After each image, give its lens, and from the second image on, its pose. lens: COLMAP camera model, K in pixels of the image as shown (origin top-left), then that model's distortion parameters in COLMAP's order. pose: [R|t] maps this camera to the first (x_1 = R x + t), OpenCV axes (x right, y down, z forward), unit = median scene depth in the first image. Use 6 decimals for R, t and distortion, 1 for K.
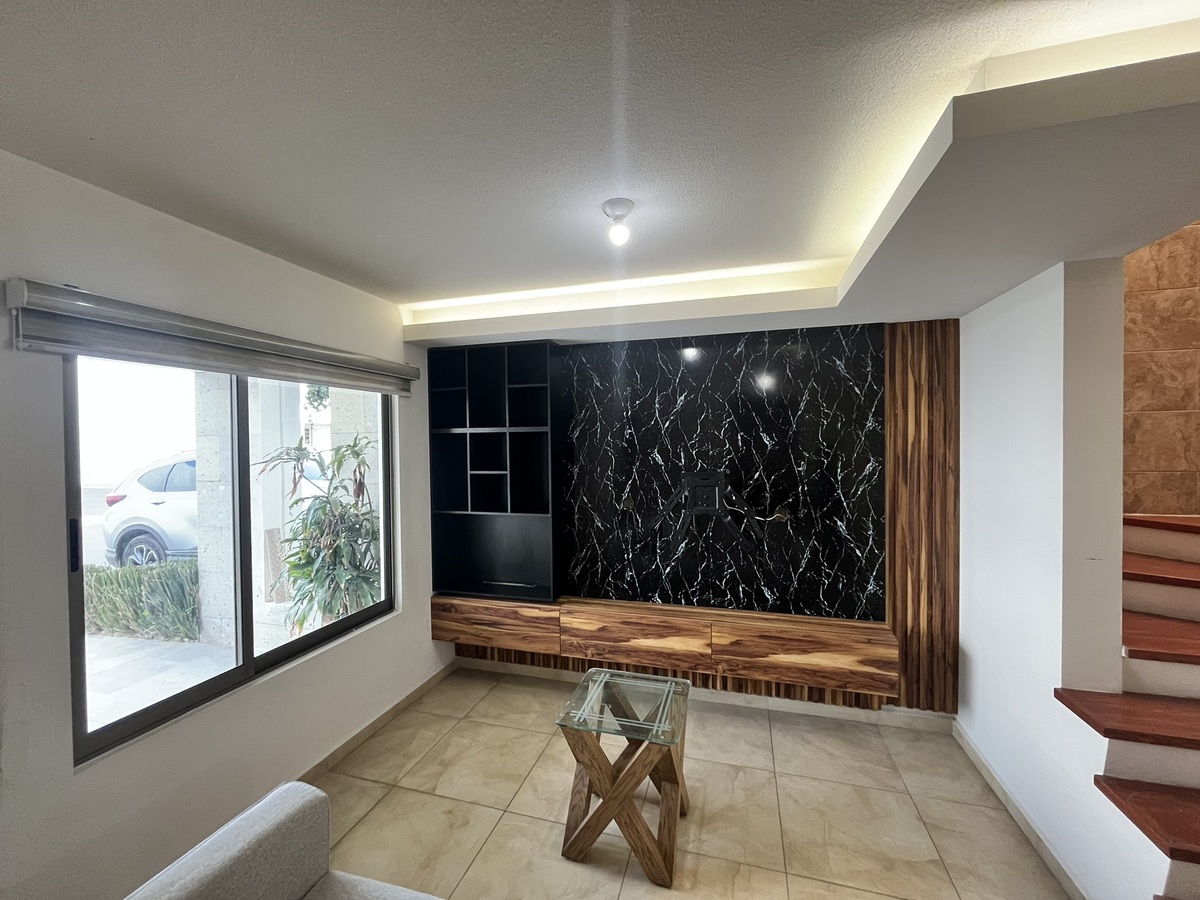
lens RADIAL K [[486.7, 0, 598.4], [0, 486.7, 449.0], [0, 0, 1]] dist [-0.003824, 0.000789]
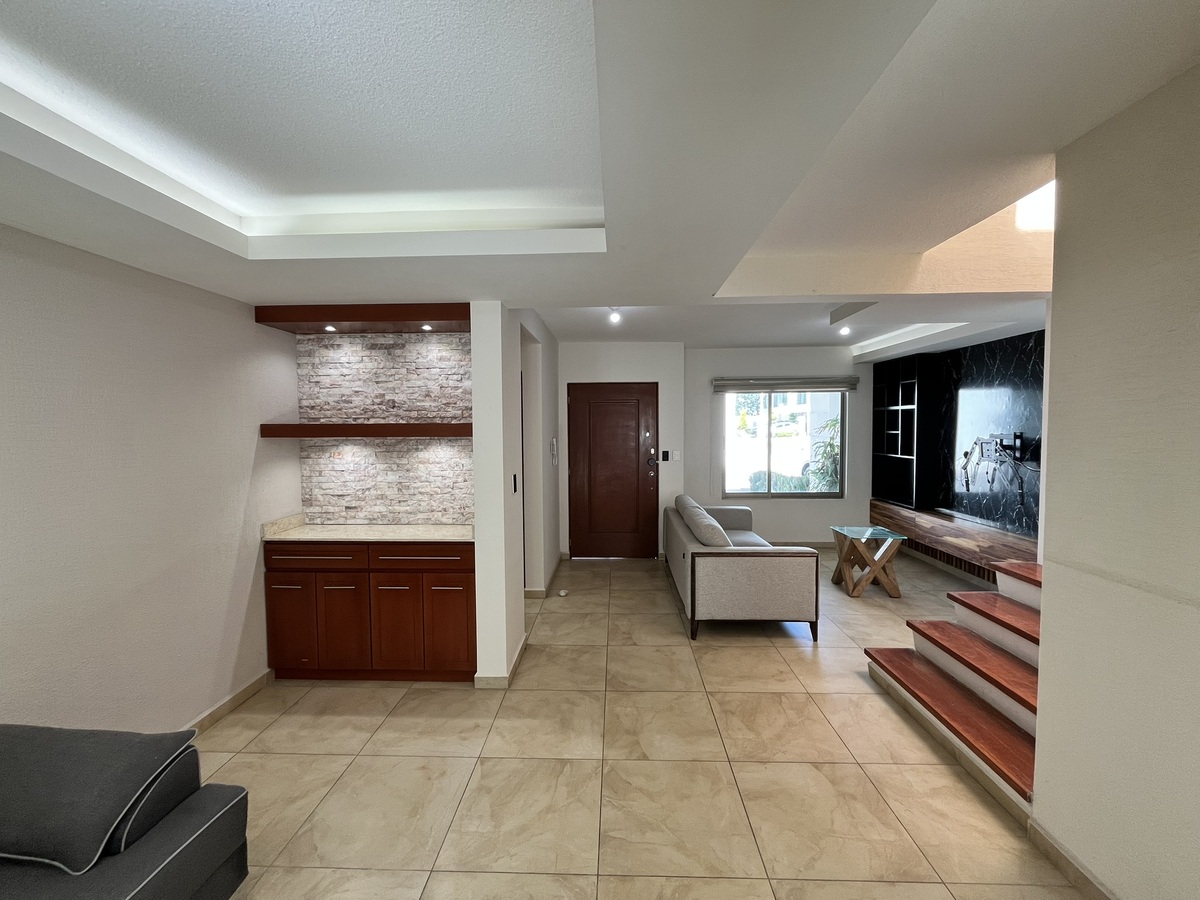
lens RADIAL K [[486.7, 0, 589.0], [0, 486.7, 447.0], [0, 0, 1]] dist [-0.003824, 0.000789]
pose [[0.233212, 0.055668, -0.970831, 1.282716], [-0.002383, 0.998390, 0.056676, 0.005449], [0.972423, -0.010904, 0.232969, -0.500225]]
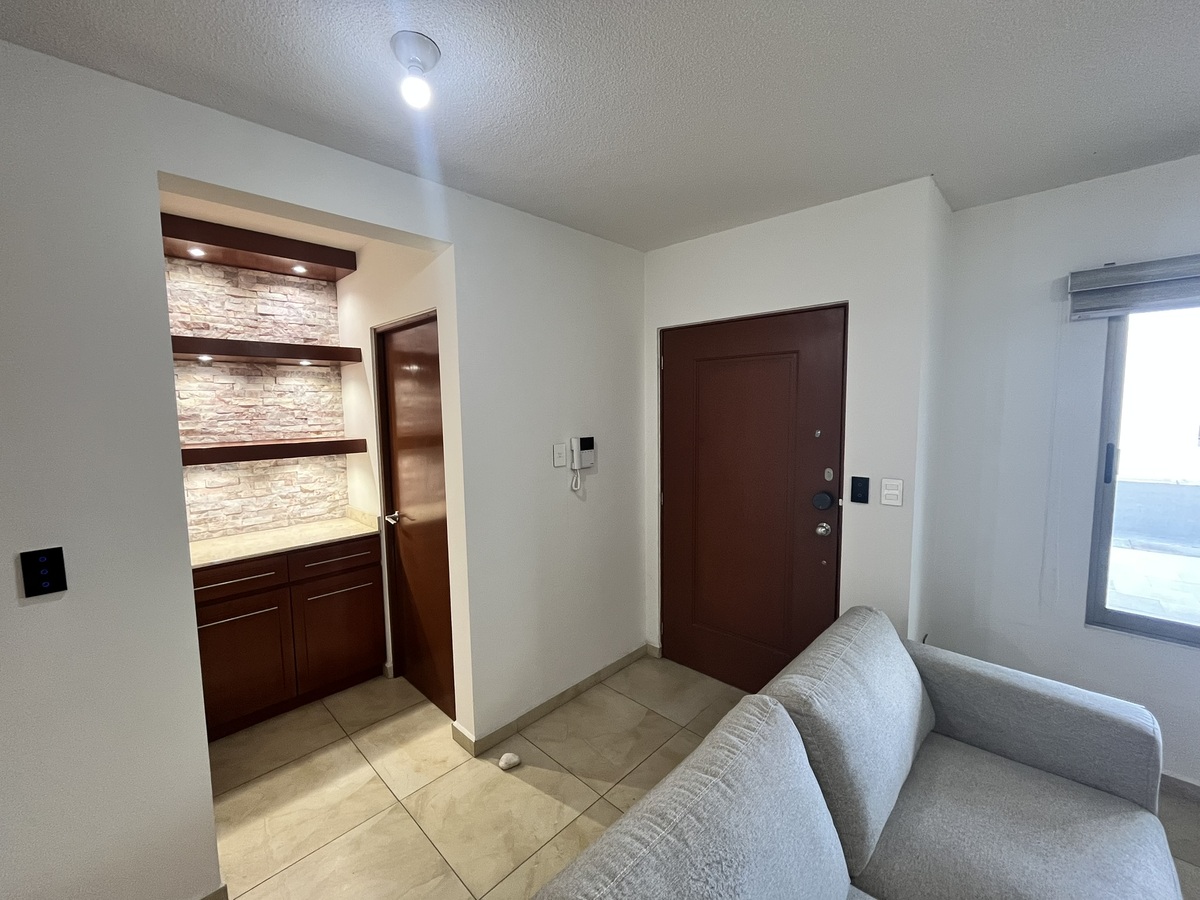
lens RADIAL K [[486.7, 0, 599.5], [0, 486.7, 450.8], [0, 0, 1]] dist [-0.003824, 0.000789]
pose [[-0.462530, 0.108053, -0.879995, 0.370210], [0.018420, 0.993503, 0.112308, -0.004326], [0.886412, 0.035736, -0.461515, 0.205003]]
